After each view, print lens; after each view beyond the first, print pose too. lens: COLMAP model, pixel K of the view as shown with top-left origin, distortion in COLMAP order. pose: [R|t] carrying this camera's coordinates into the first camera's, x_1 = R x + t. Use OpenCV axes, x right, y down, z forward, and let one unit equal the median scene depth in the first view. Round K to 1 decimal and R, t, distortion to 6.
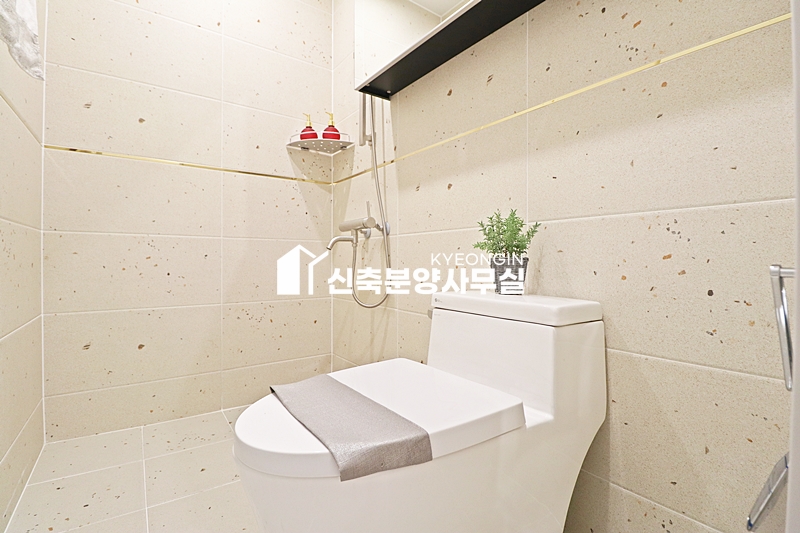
lens RADIAL K [[370.4, 0, 393.6], [0, 370.4, 258.9], [0, 0, 1]] dist [-0.004224, -0.011024]
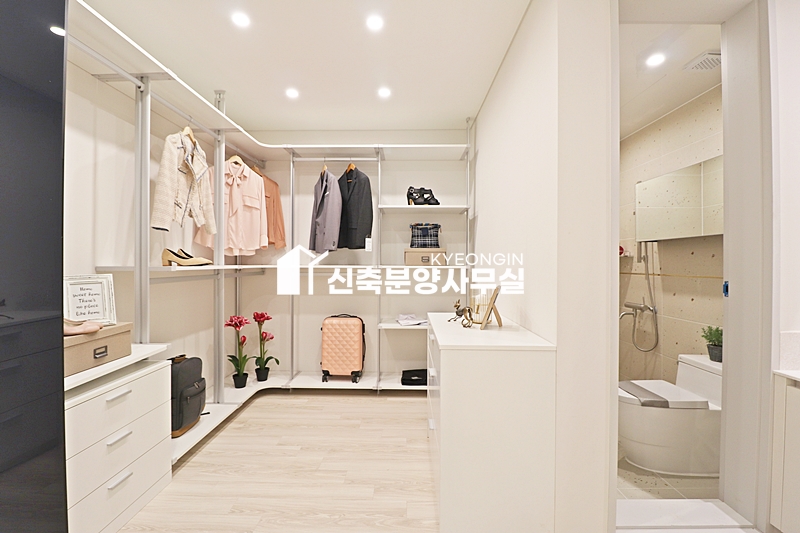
lens RADIAL K [[370.4, 0, 397.1], [0, 370.4, 263.0], [0, 0, 1]] dist [-0.004224, -0.011024]
pose [[0.808172, -0.001540, -0.588944, 0.030929], [0.005668, 0.999971, 0.005163, -0.417736], [0.588919, -0.007511, 0.808157, -1.575042]]
